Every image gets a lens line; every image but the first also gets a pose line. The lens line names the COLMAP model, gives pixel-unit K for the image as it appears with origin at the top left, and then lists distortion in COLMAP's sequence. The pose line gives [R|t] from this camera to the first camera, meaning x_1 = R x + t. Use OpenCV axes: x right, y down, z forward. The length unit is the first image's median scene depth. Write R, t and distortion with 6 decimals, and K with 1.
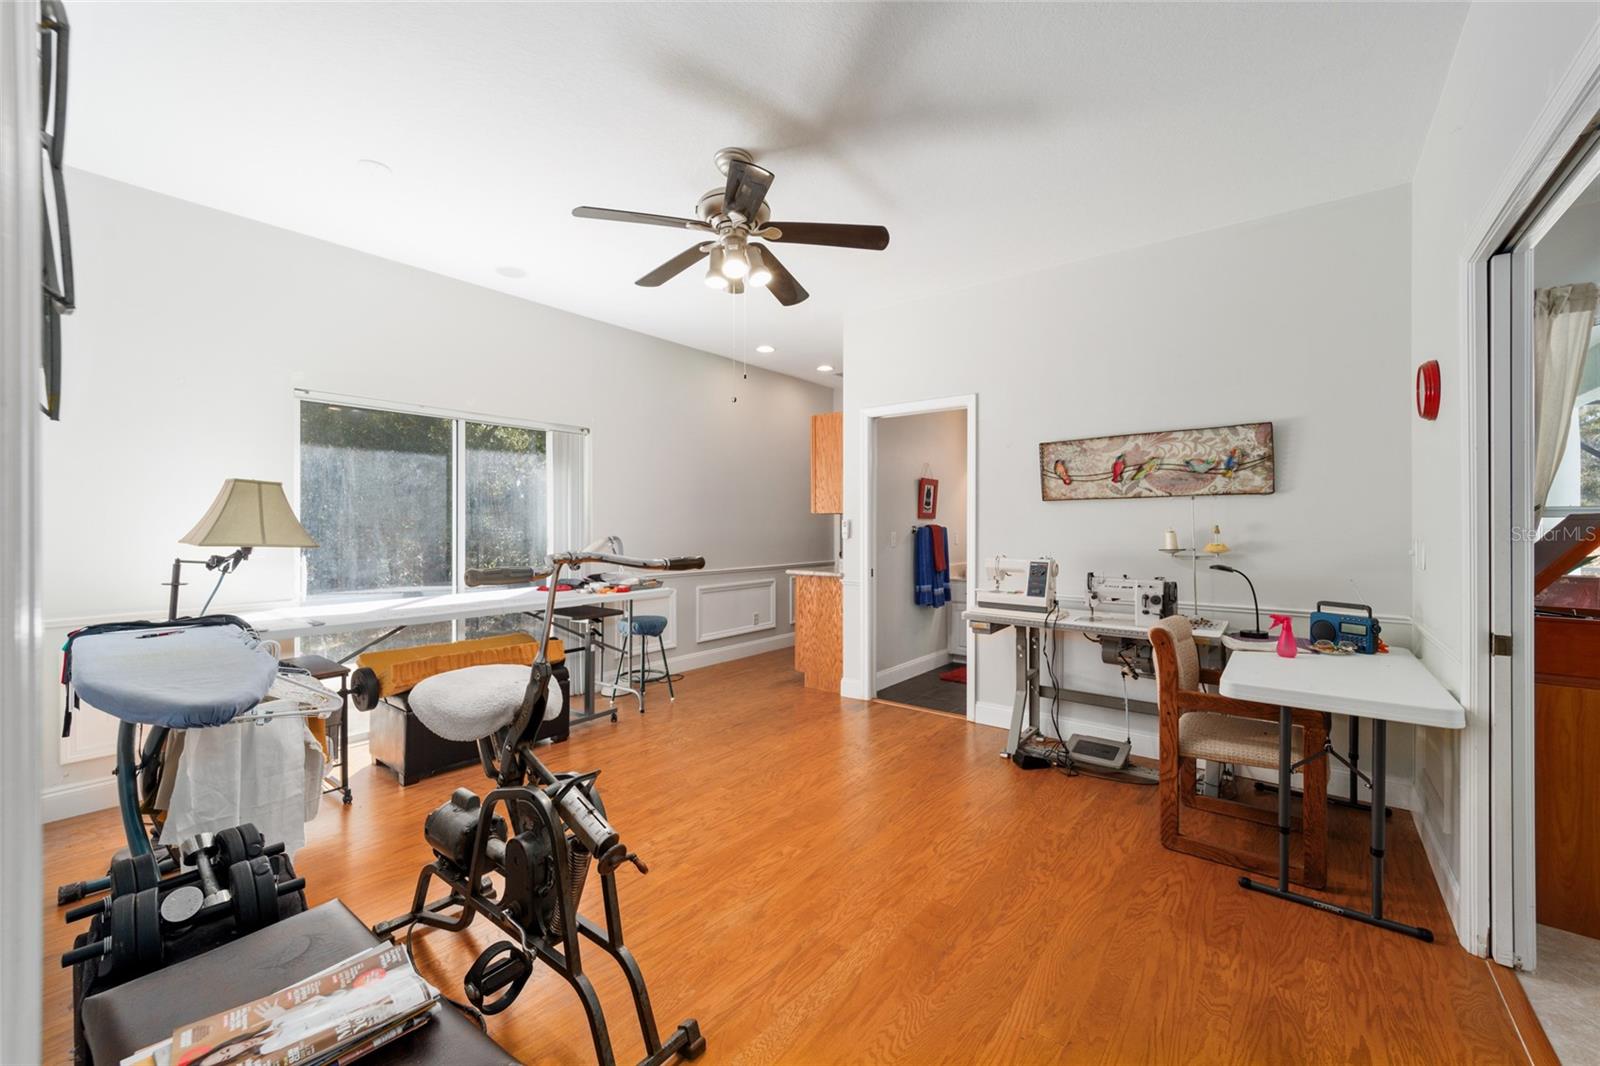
lens RADIAL K [[638.1, 0, 793.3], [0, 638.1, 527.6], [0, 0, 1]] dist [-0.000872, -0.000920]
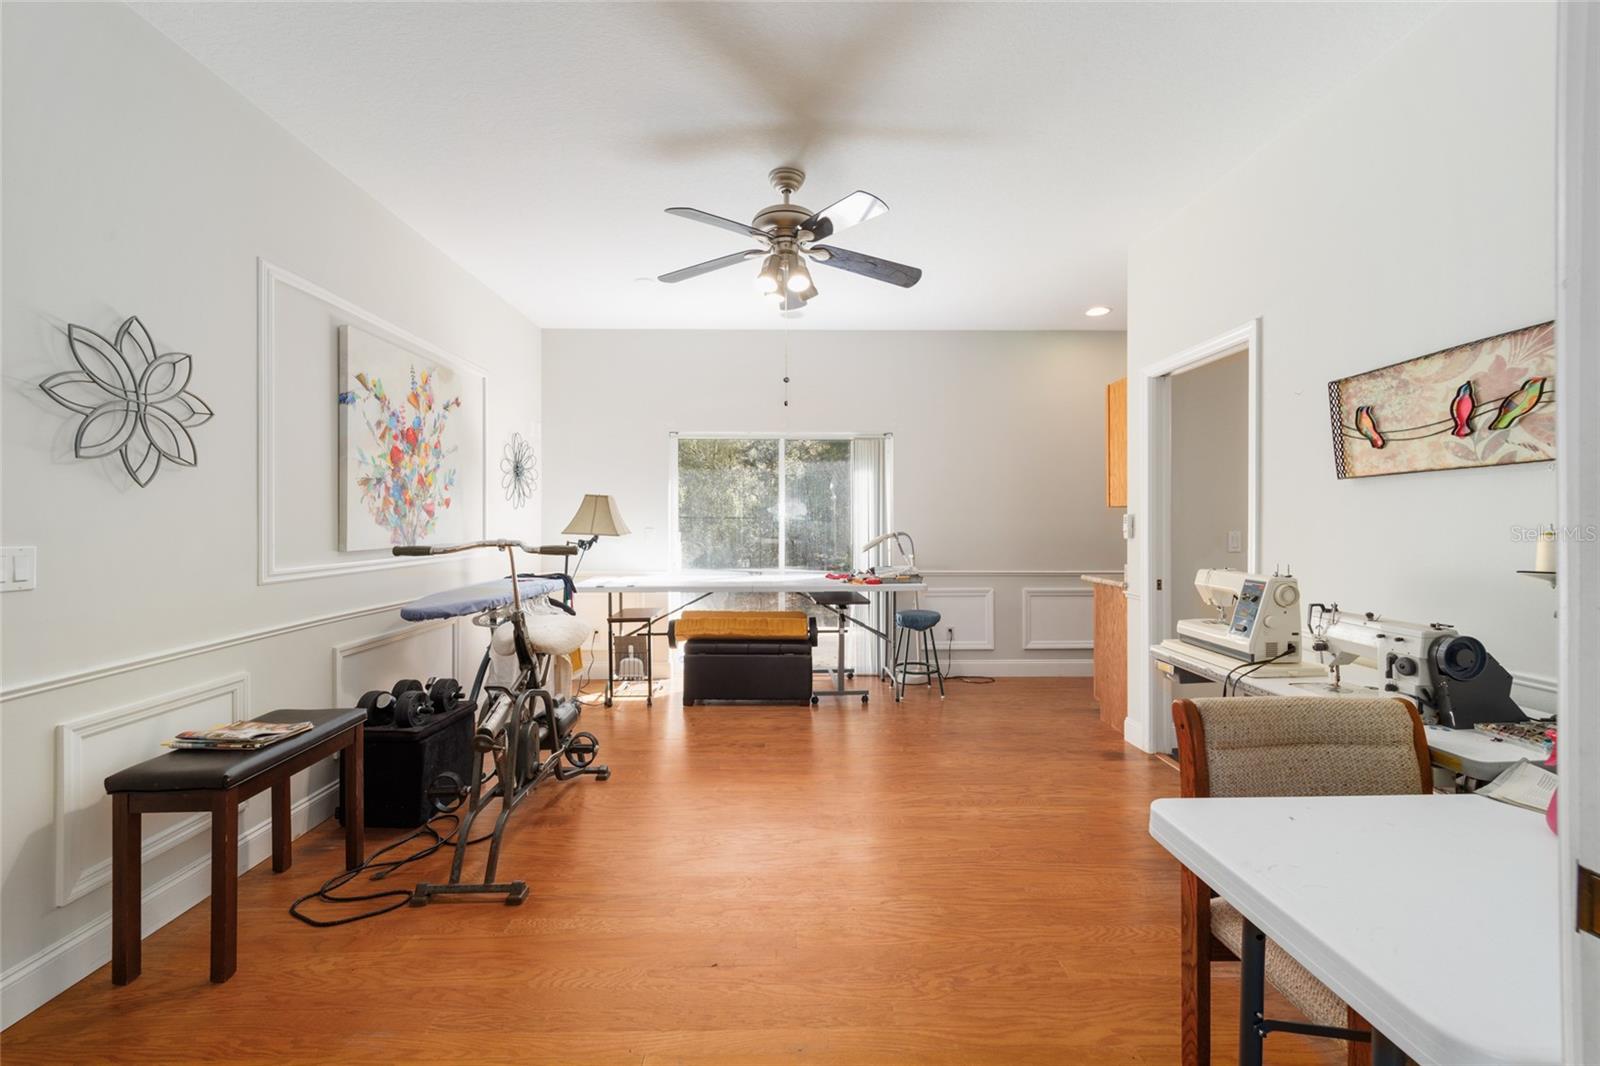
lens RADIAL K [[638.1, 0, 793.3], [0, 638.1, 527.6], [0, 0, 1]] dist [-0.000872, -0.000920]
pose [[0.633804, 0.005342, -0.773475, 0.536749], [0.000063, 0.999976, 0.006958, -0.001546], [0.773494, -0.004459, 0.633788, 0.244841]]
